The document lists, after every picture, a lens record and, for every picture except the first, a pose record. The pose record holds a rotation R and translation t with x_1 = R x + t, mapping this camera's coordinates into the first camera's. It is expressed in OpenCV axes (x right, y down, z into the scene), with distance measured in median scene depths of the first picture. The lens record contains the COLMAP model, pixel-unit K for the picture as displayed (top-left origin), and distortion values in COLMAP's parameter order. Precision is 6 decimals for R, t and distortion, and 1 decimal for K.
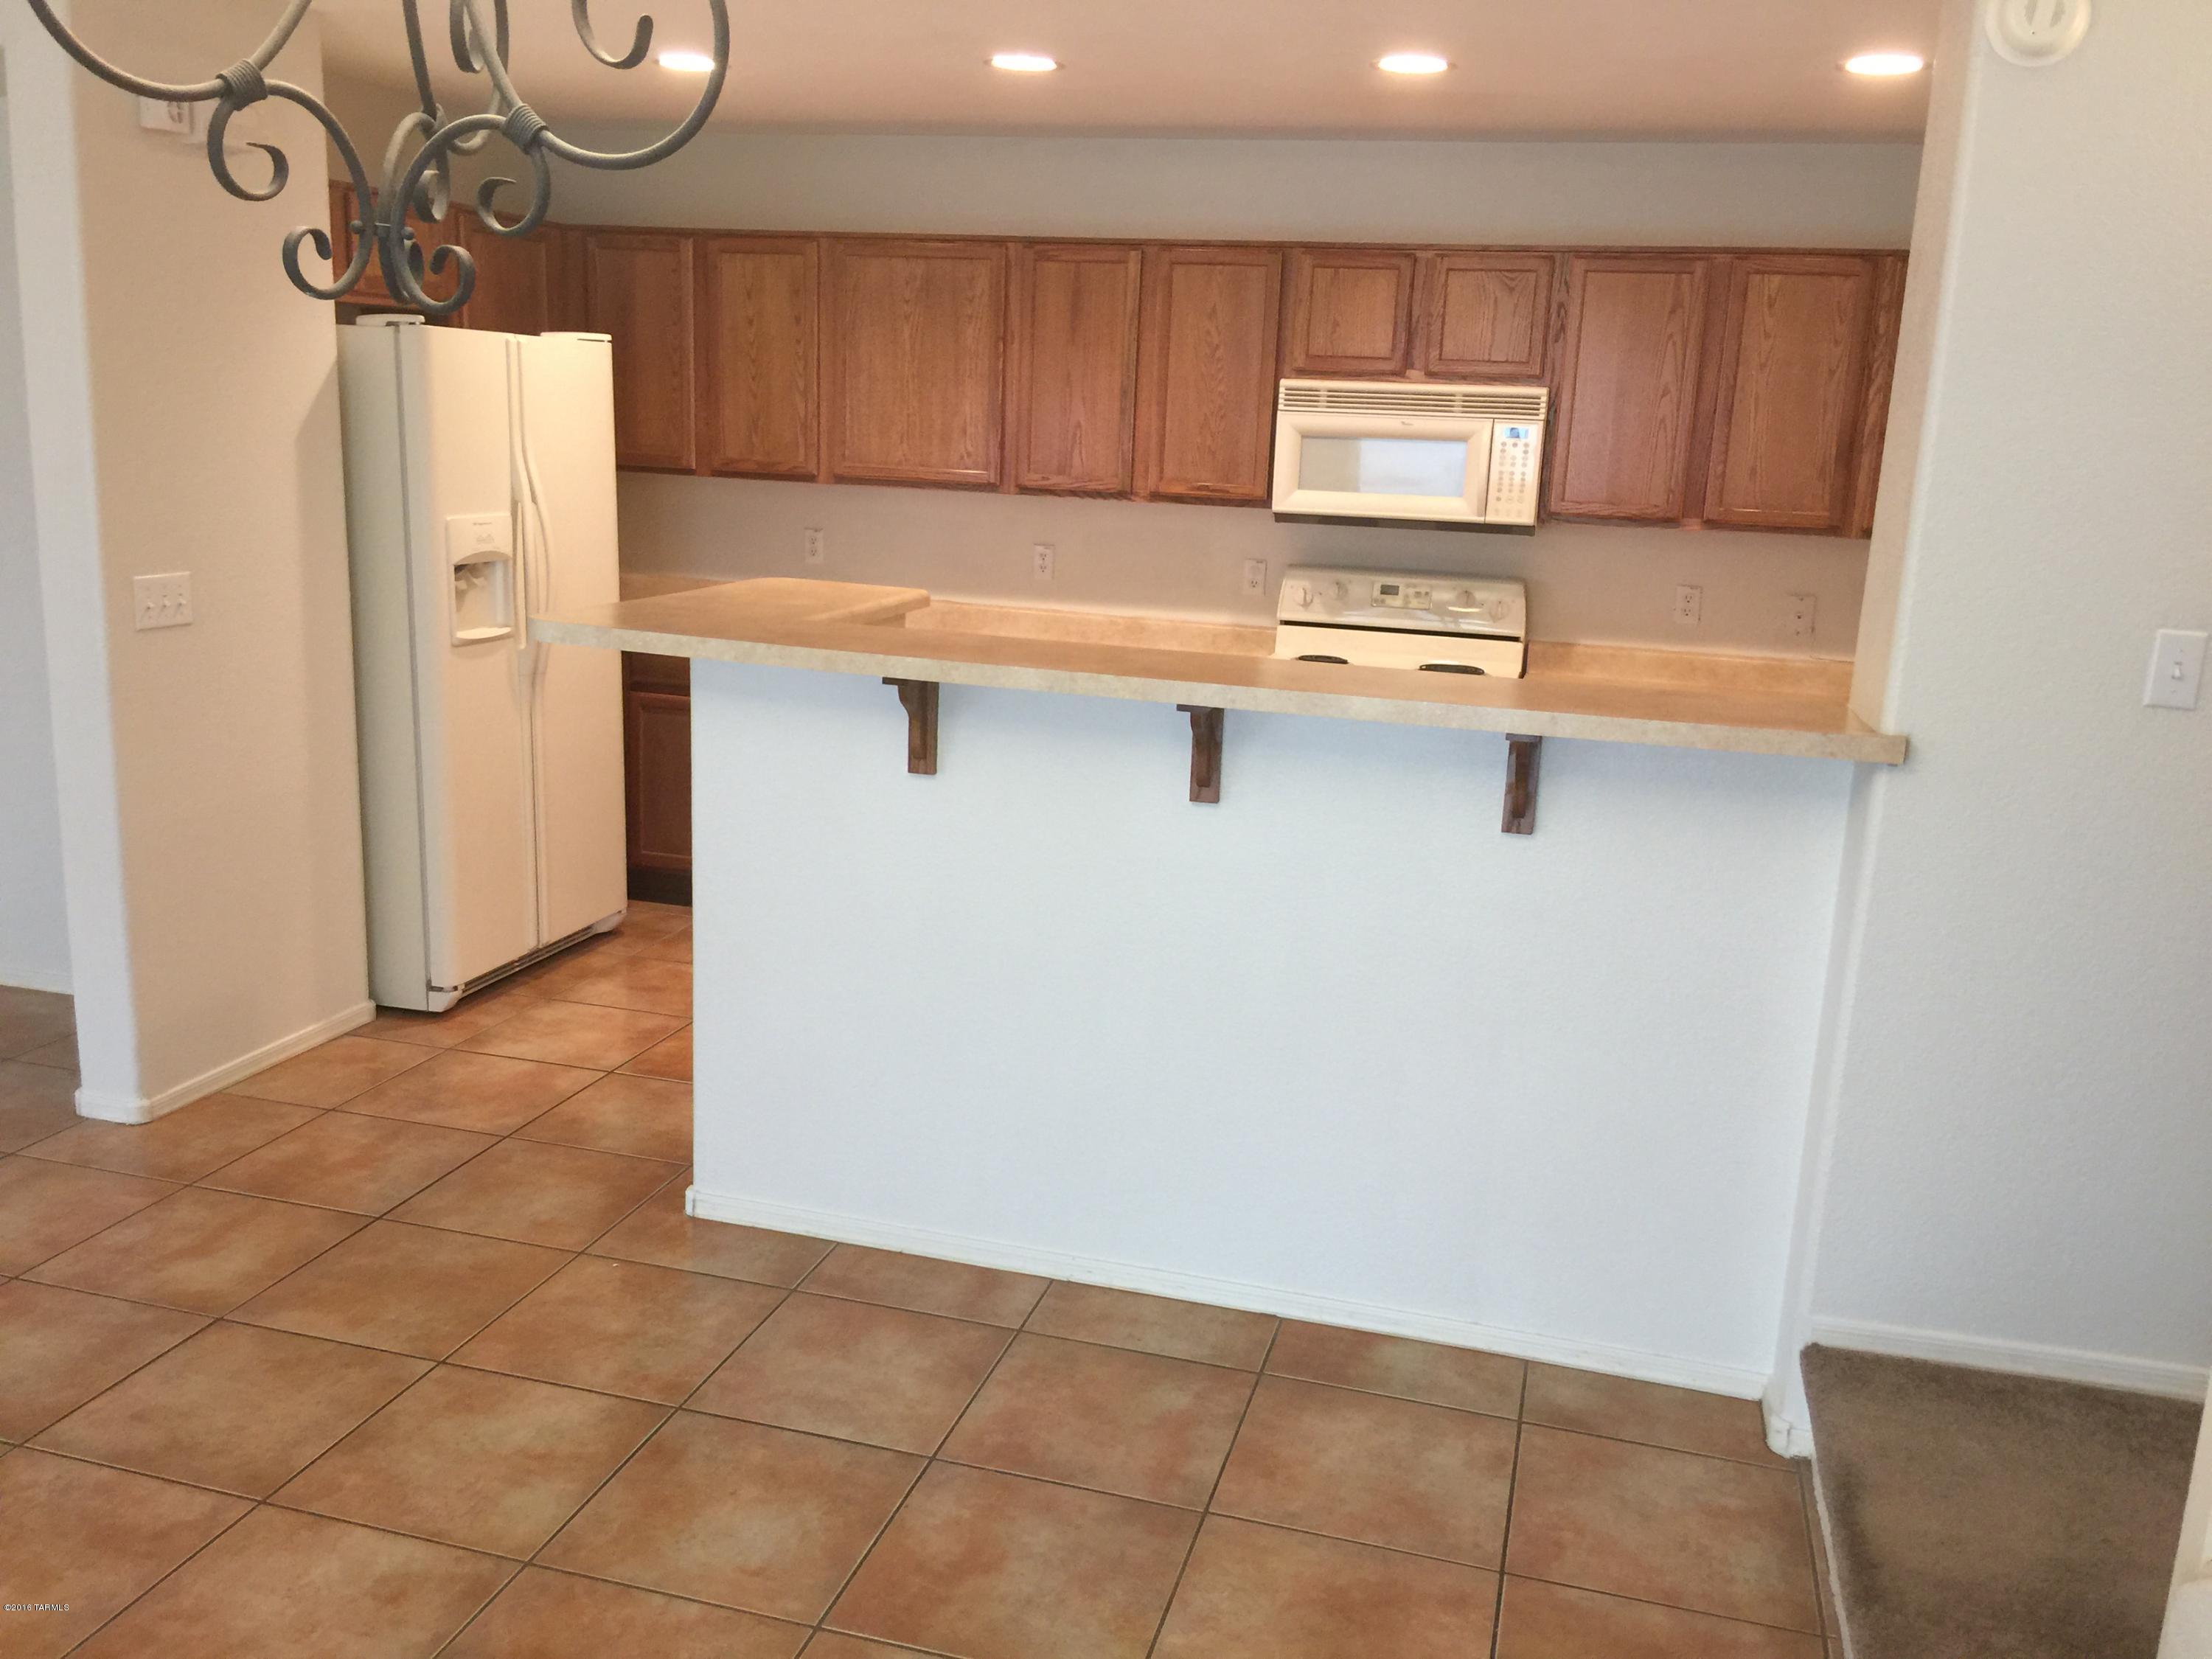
lens RADIAL K [[1890.0, 0, 1093.1], [0, 1890.0, 824.0], [0, 0, 1]] dist [0.066486, -0.117672]
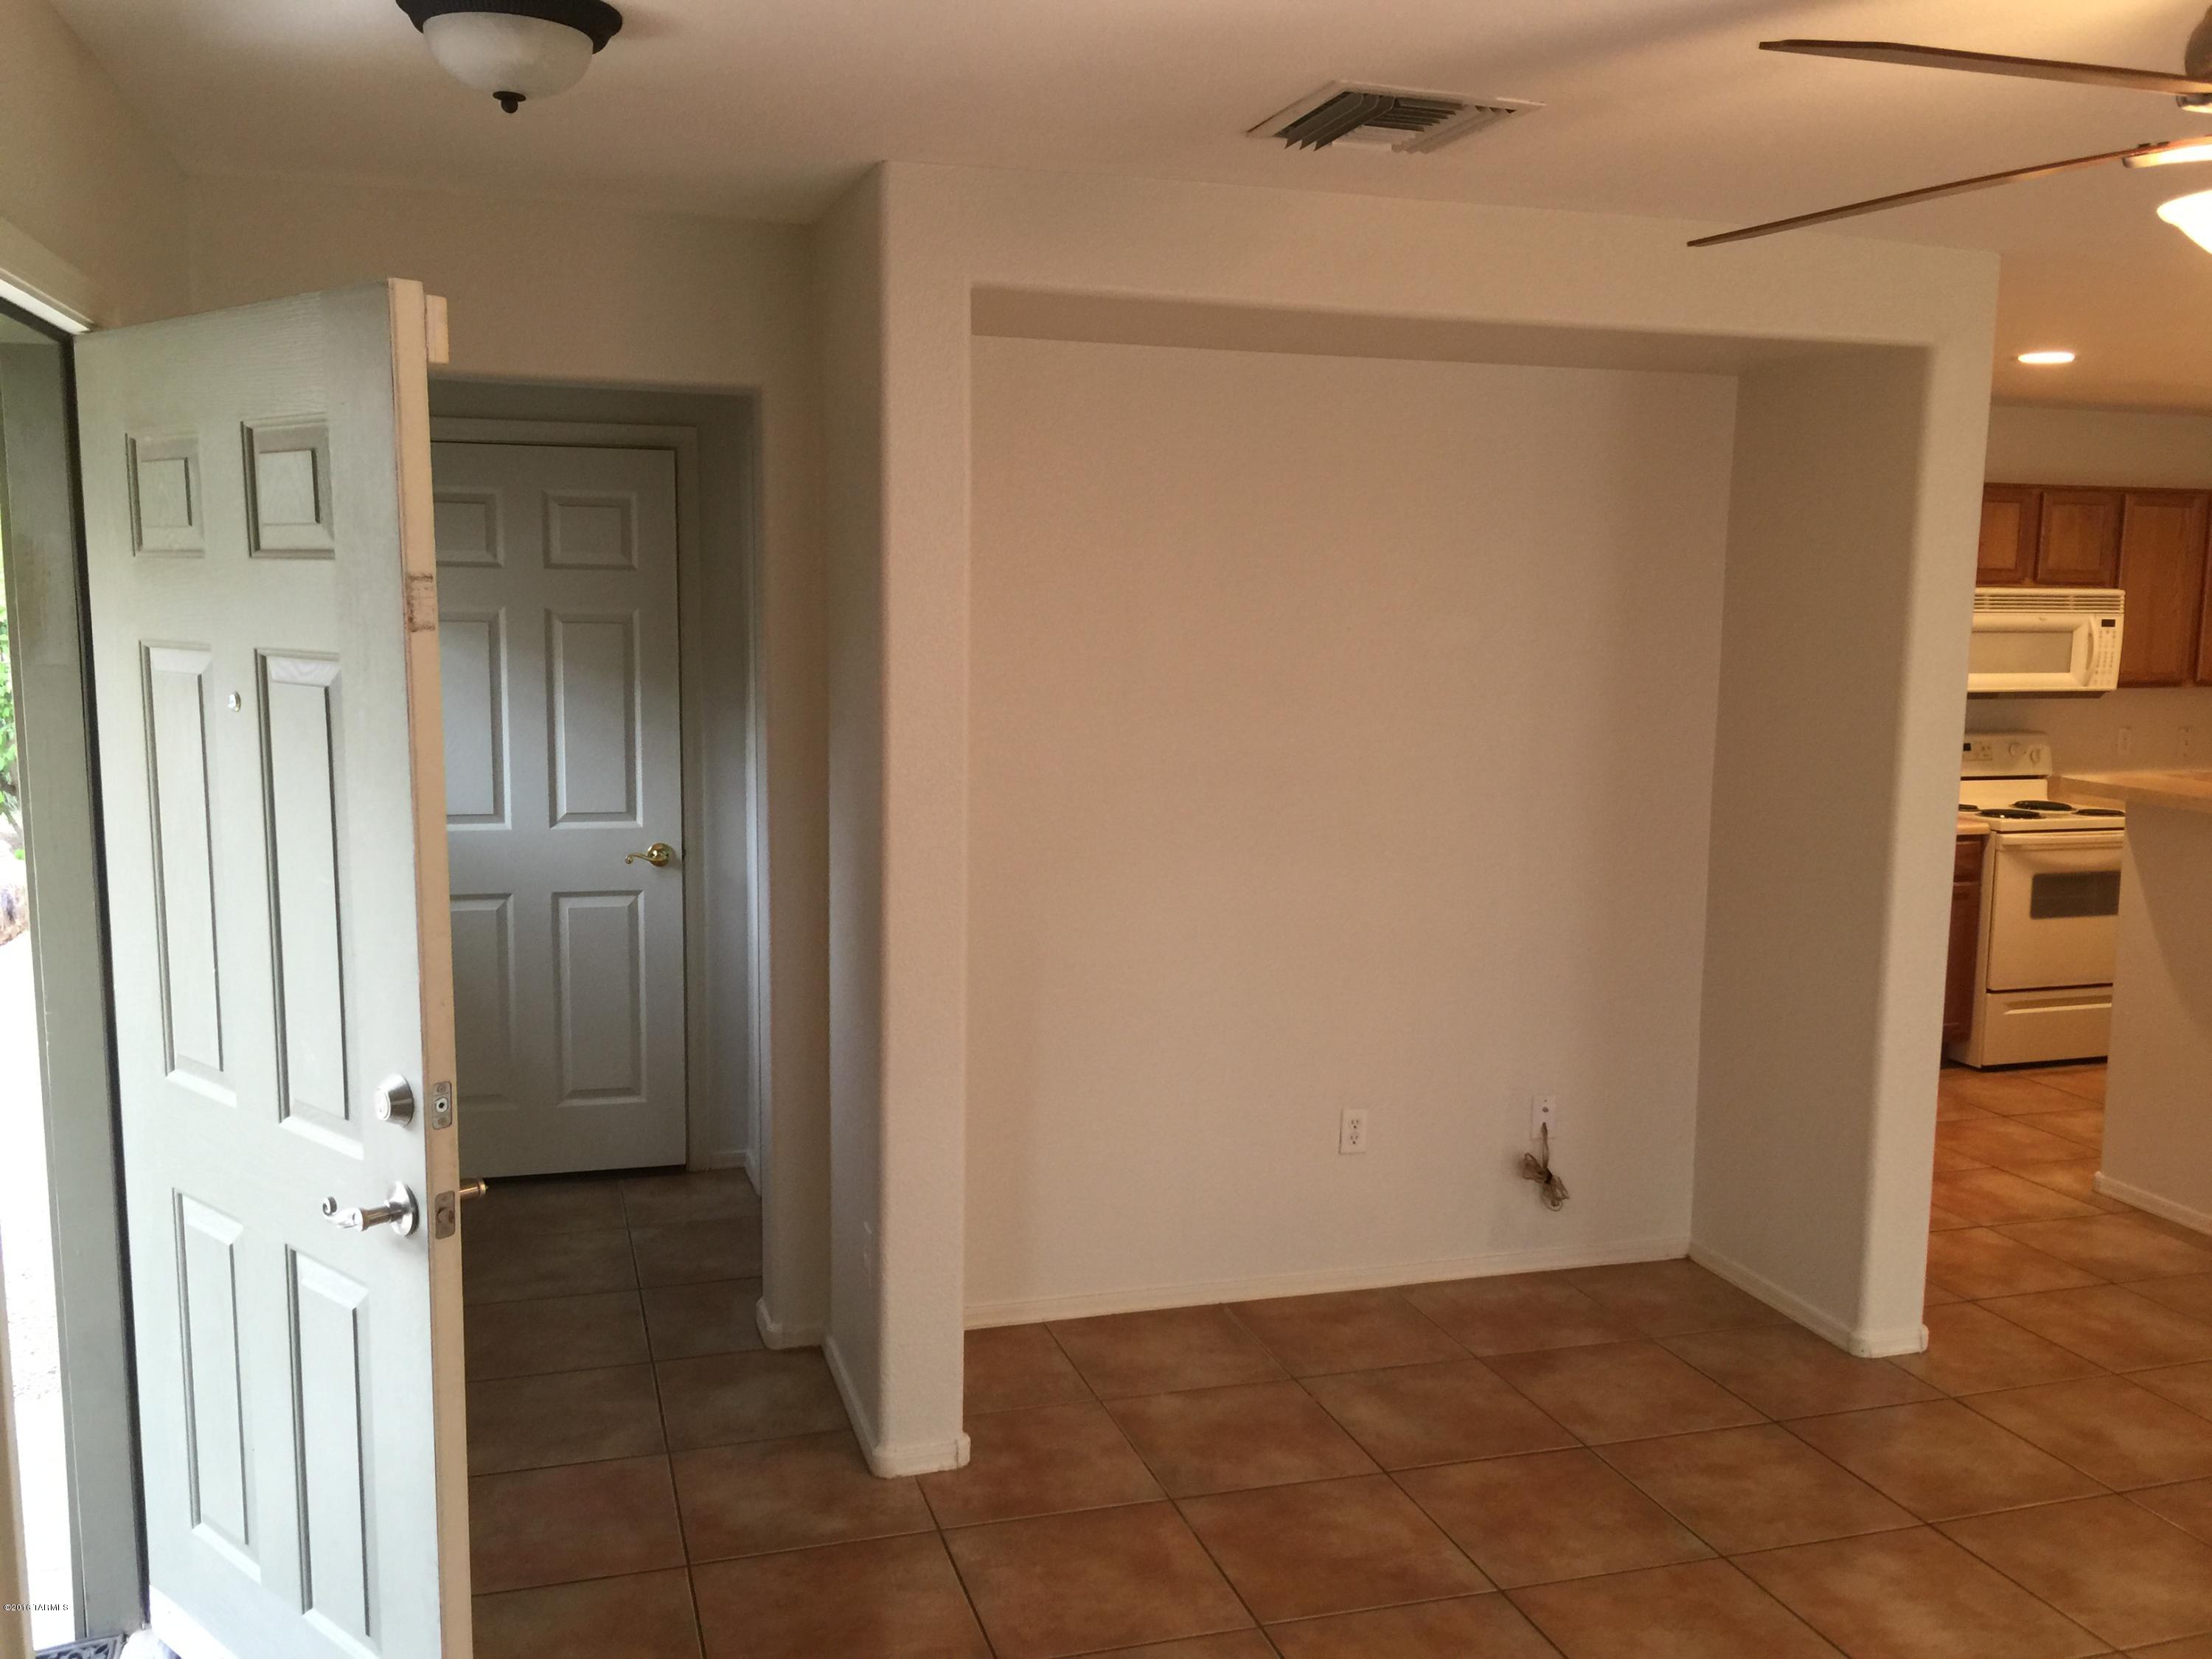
lens RADIAL K [[1882.4, 0, 1098.0], [0, 1882.4, 818.0], [0, 0, 1]] dist [0.071478, -0.115654]
pose [[0.835668, -0.097928, 0.540434, -1.103944], [0.139650, 0.989523, -0.036635, -0.120229], [-0.531185, 0.106087, 0.840588, 0.266109]]
